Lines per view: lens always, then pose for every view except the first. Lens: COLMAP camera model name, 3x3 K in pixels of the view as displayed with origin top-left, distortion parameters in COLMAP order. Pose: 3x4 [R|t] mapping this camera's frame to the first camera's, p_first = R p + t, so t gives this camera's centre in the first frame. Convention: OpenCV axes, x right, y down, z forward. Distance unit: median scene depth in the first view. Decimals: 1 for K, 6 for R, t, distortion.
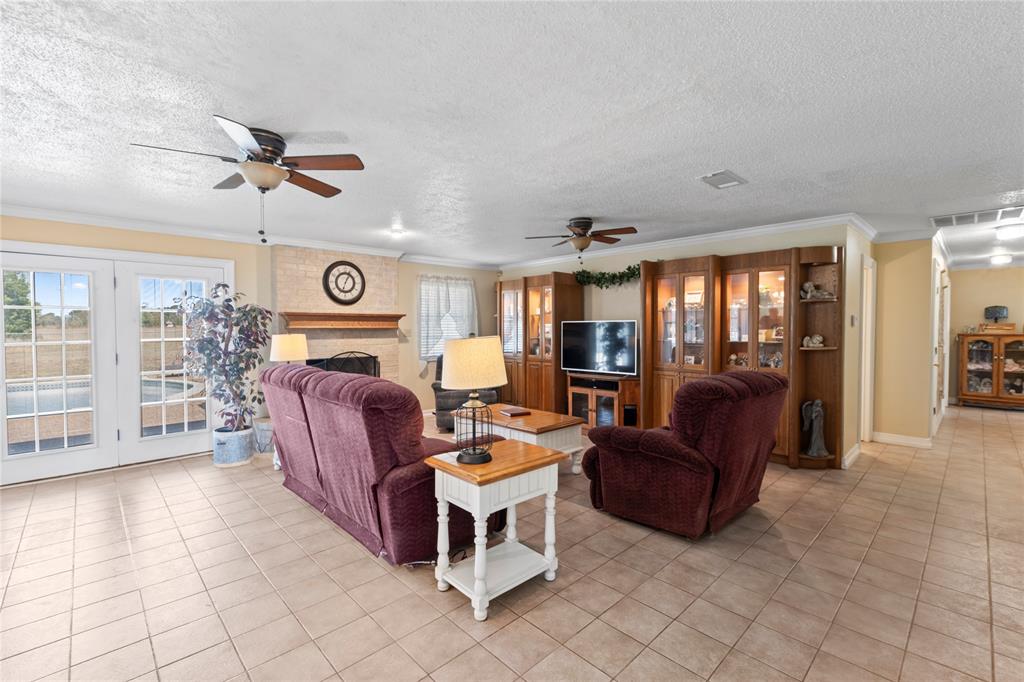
lens RADIAL K [[447.7, 0, 512.0], [0, 447.7, 341.0], [0, 0, 1]] dist [0.000086, 0.000008]
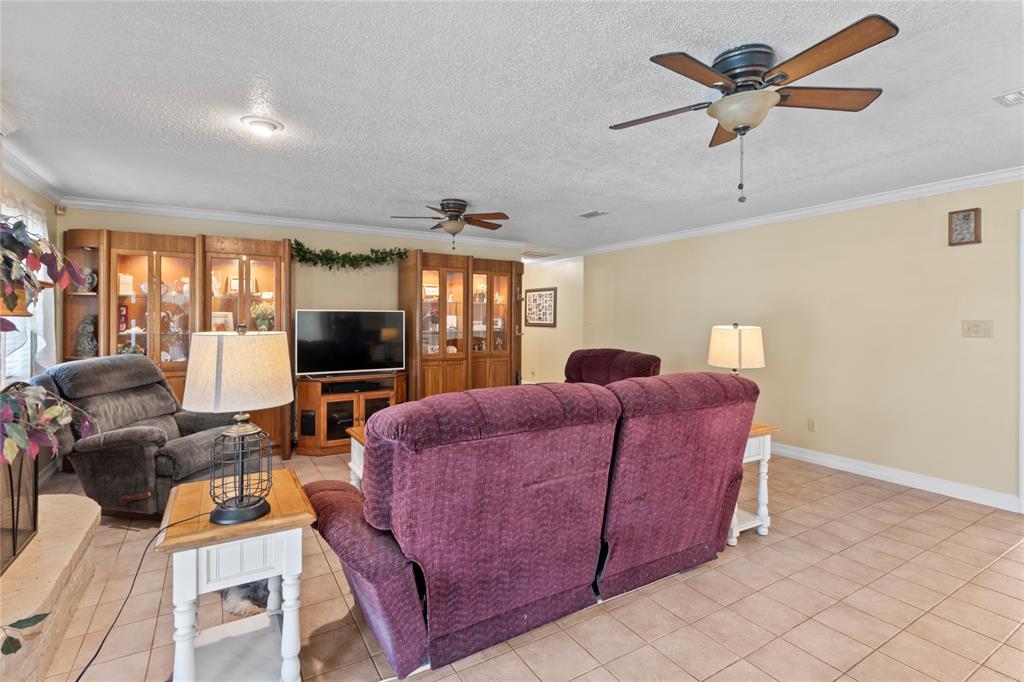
lens RADIAL K [[482.4, 0, 511.4], [0, 482.4, 322.2], [0, 0, 1]] dist [-0.000653, -0.000108]
pose [[0.214237, 0.003408, 0.976776, -0.669927], [0.028490, 0.999547, -0.009736, -0.005685], [-0.976366, 0.029914, 0.214043, 0.575126]]
